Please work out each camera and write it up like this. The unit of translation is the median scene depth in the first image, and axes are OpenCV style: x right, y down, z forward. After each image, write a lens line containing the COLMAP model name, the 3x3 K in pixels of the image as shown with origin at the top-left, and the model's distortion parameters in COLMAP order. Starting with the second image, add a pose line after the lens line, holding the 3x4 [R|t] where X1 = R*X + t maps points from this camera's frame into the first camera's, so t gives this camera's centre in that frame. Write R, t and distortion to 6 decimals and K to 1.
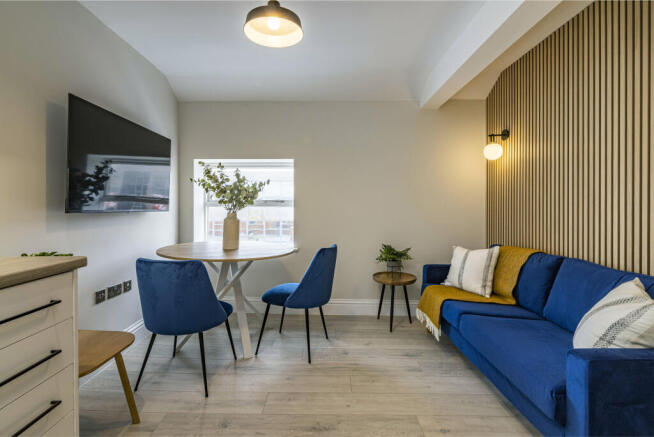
lens RADIAL K [[300.6, 0, 346.4], [0, 300.6, 205.5], [0, 0, 1]] dist [0.000133, -0.000320]
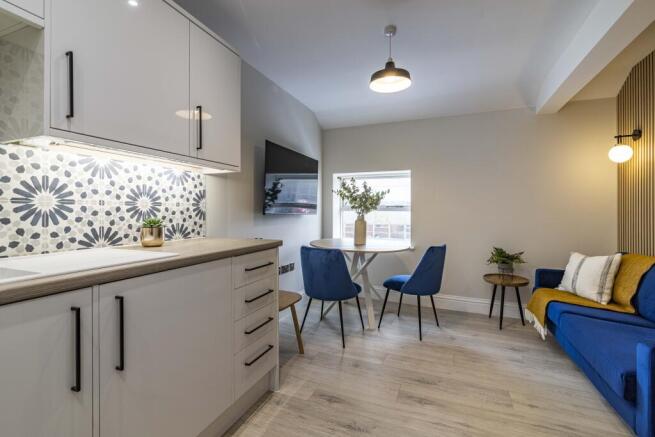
lens RADIAL K [[290.3, 0, 357.0], [0, 290.3, 207.7], [0, 0, 1]] dist [0.000068, -0.000076]
pose [[0.930198, -0.000592, -0.367057, 0.061509], [-0.002411, 0.999967, -0.007723, -0.001781], [0.367050, 0.008069, 0.930166, -0.167356]]
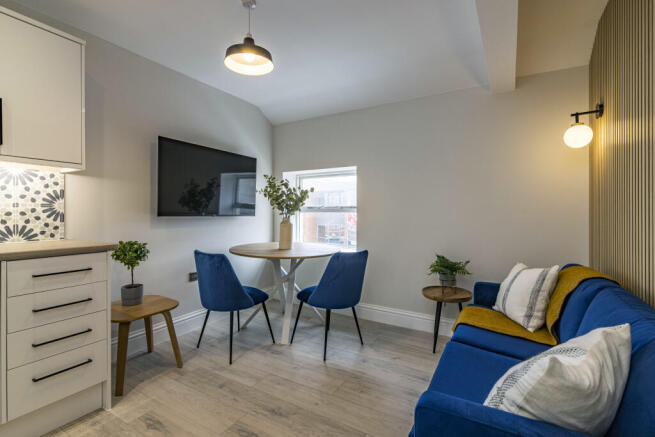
lens RADIAL K [[304.8, 0, 329.1], [0, 304.8, 211.4], [0, 0, 1]] dist [-0.000146, -0.000004]
pose [[0.870407, -0.002052, -0.492329, 0.372625], [0.001199, 0.999997, -0.002047, 0.002979], [0.492332, 0.001191, 0.870407, 0.069643]]
